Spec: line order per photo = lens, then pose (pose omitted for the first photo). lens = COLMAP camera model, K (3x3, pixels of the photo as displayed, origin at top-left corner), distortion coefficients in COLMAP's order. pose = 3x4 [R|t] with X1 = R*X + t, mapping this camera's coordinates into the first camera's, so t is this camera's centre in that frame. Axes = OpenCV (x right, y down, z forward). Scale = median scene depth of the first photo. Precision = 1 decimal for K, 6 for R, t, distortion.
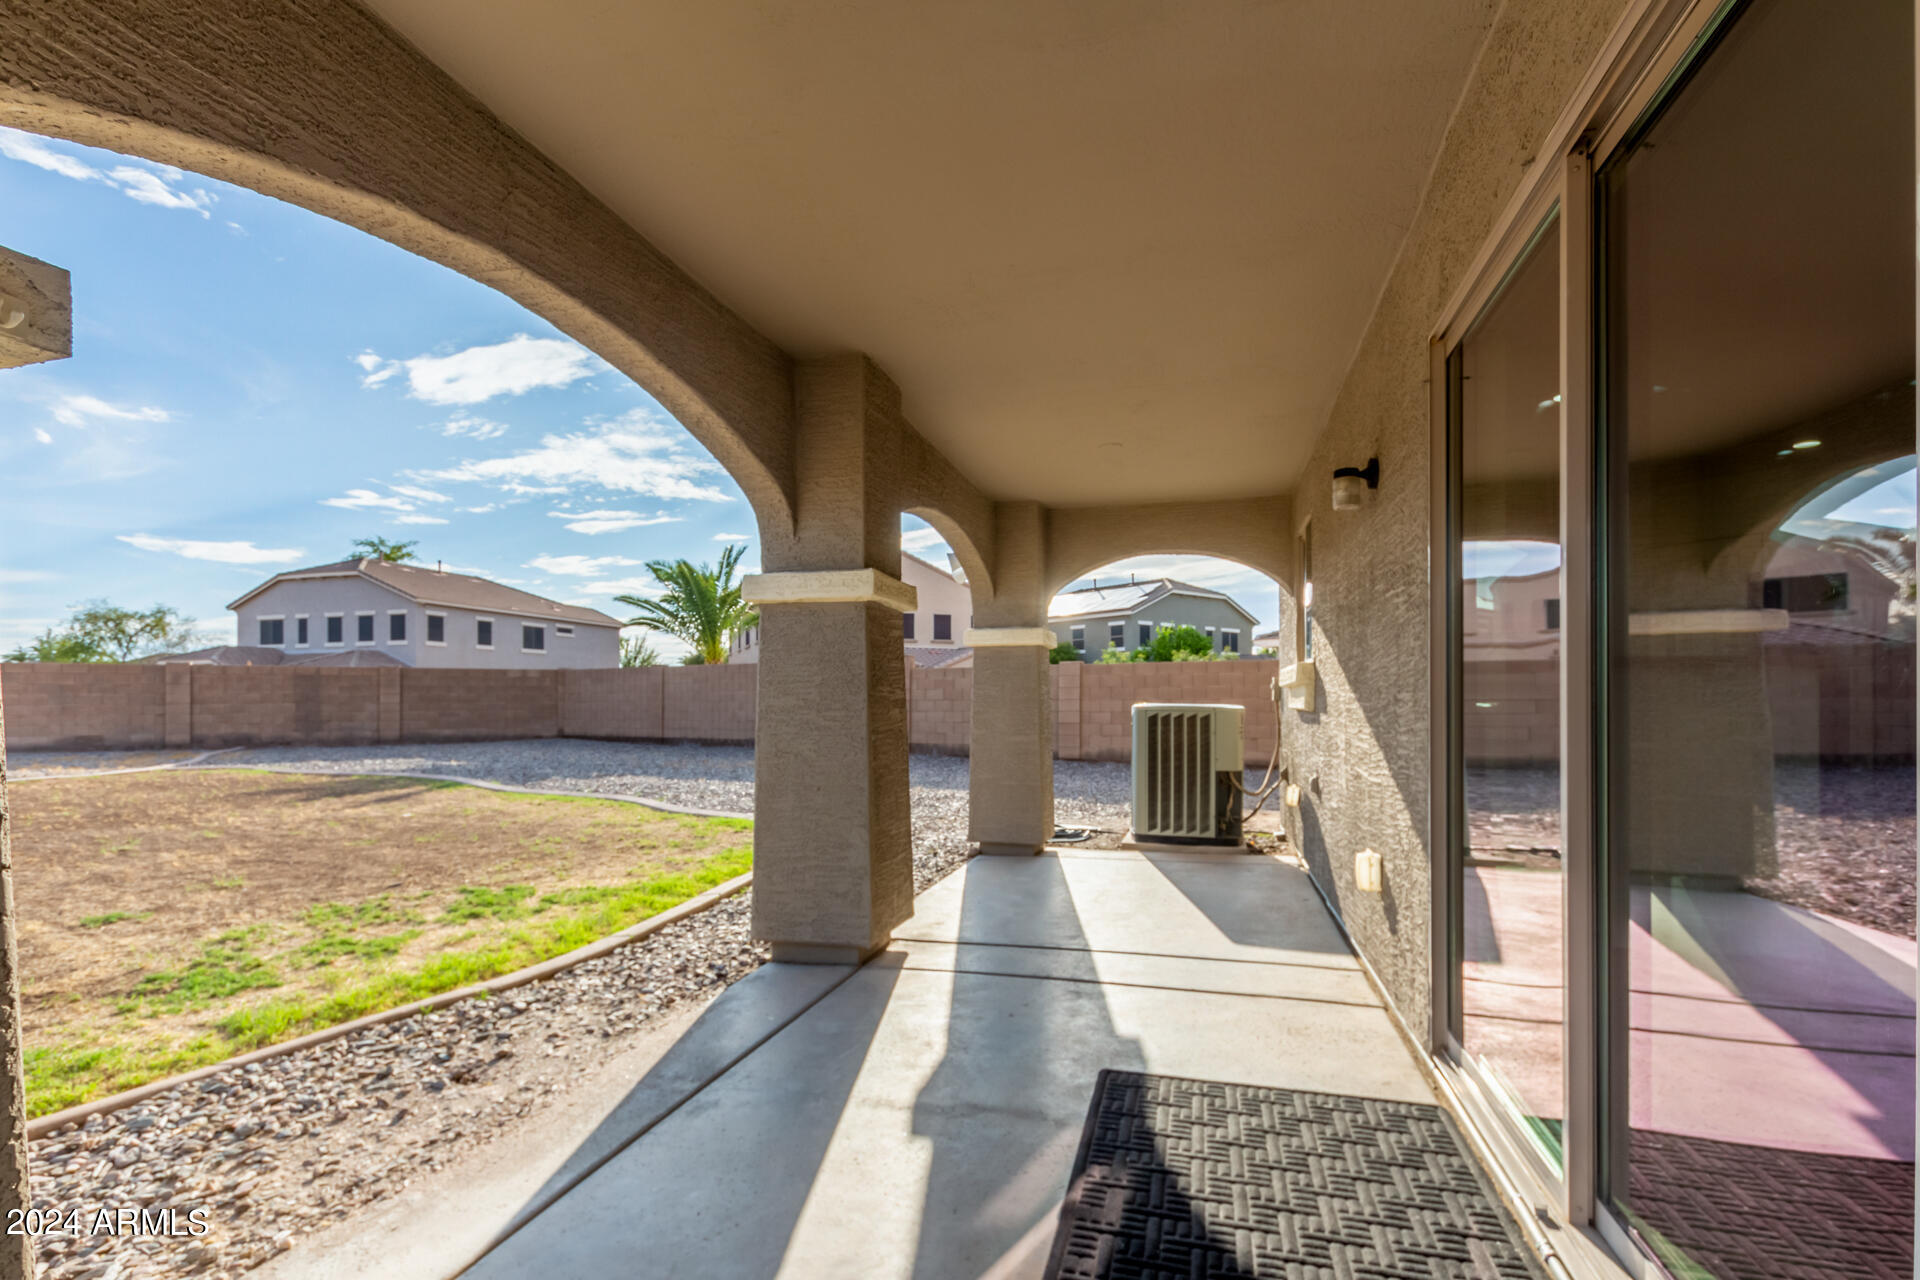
lens RADIAL K [[884.9, 0, 988.7], [0, 884.9, 718.4], [0, 0, 1]] dist [0.000844, -0.000289]
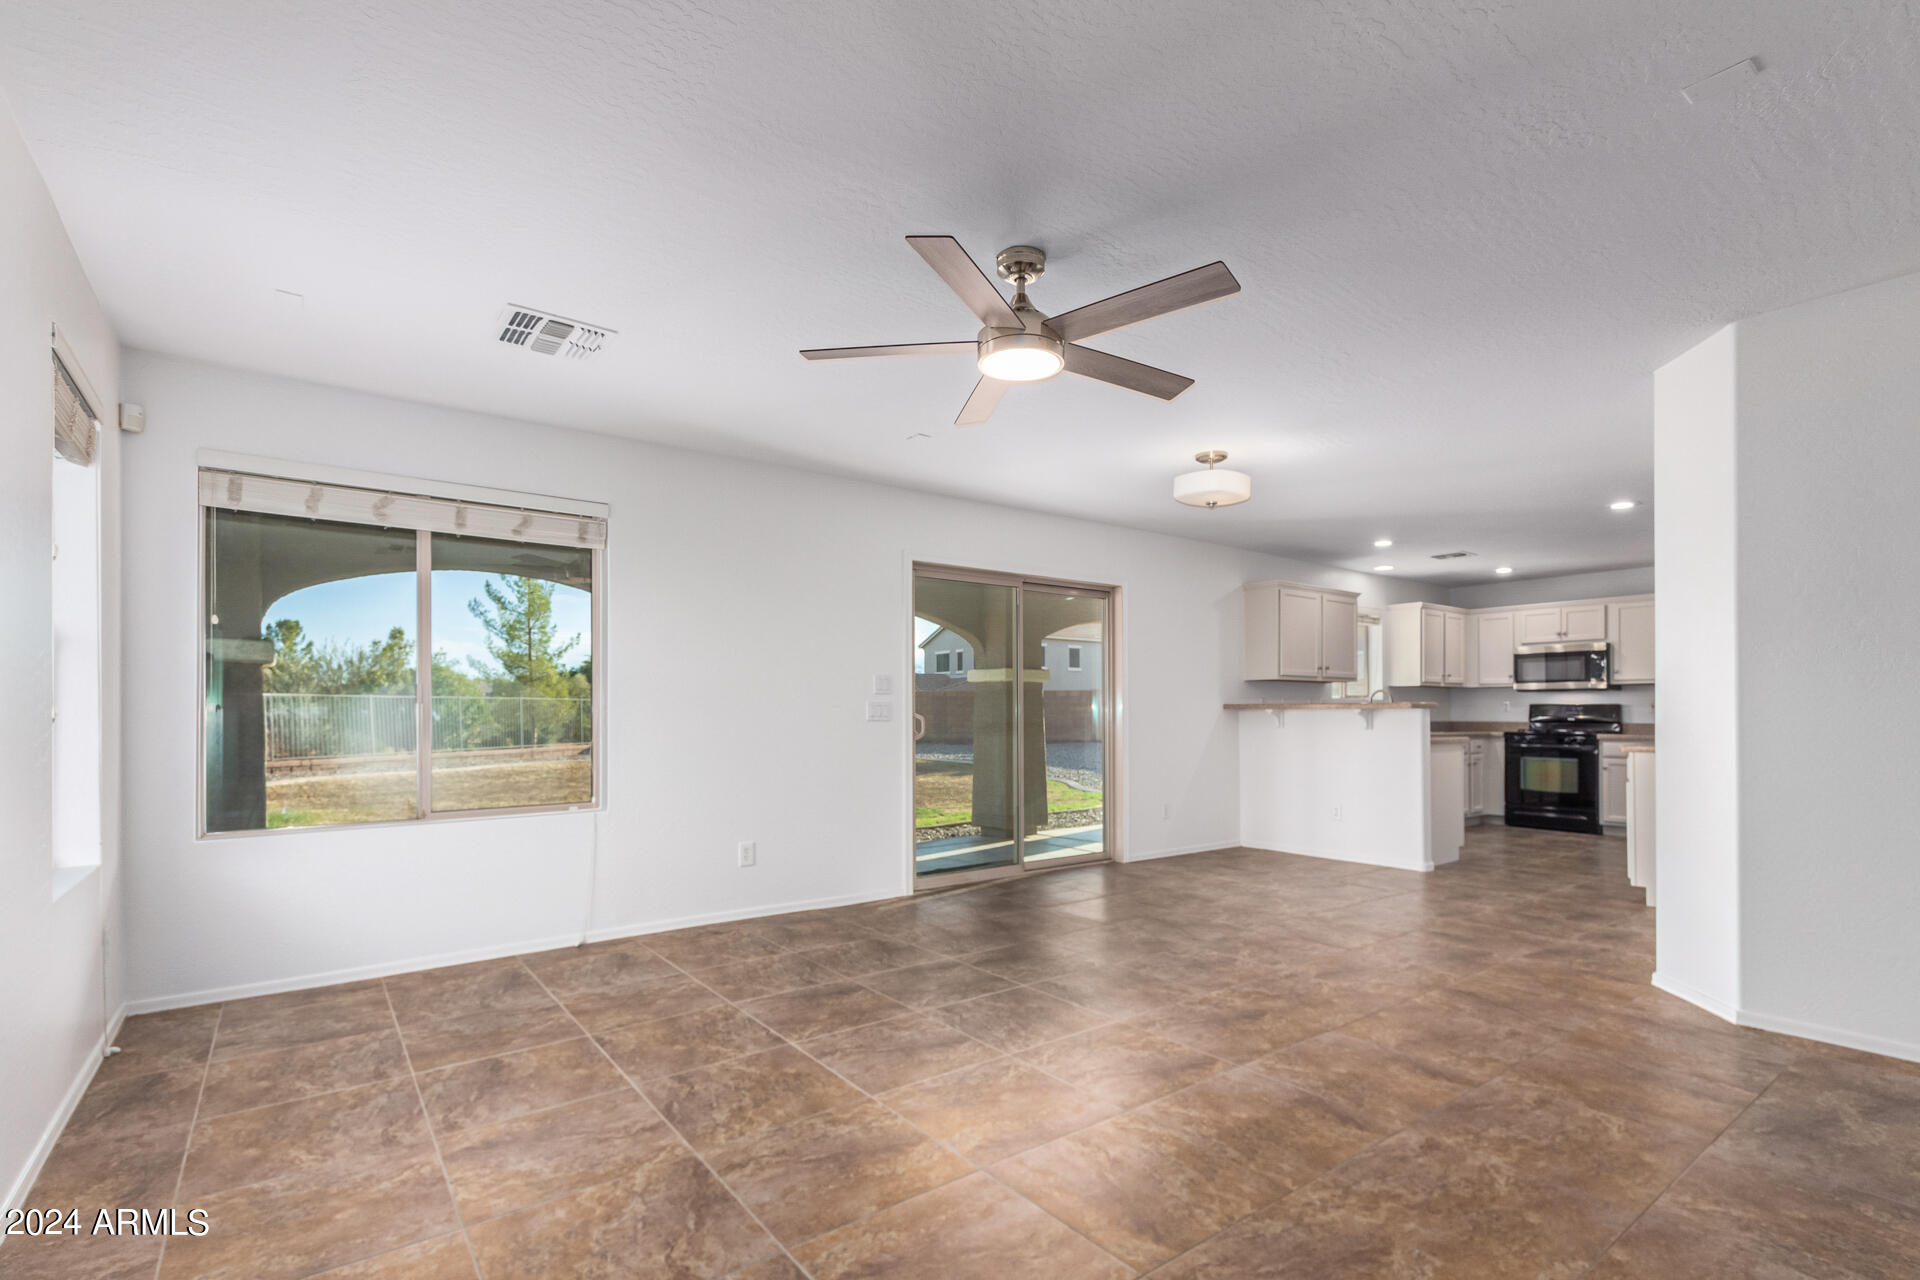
lens RADIAL K [[889.2, 0, 956.4], [0, 889.2, 701.8], [0, 0, 1]] dist [0.004079, 0.000702]
pose [[0.774994, -0.005331, -0.631946, 0.203942], [-0.014128, 0.999568, -0.025759, -0.002771], [0.631810, 0.028891, 0.774584, -0.147224]]
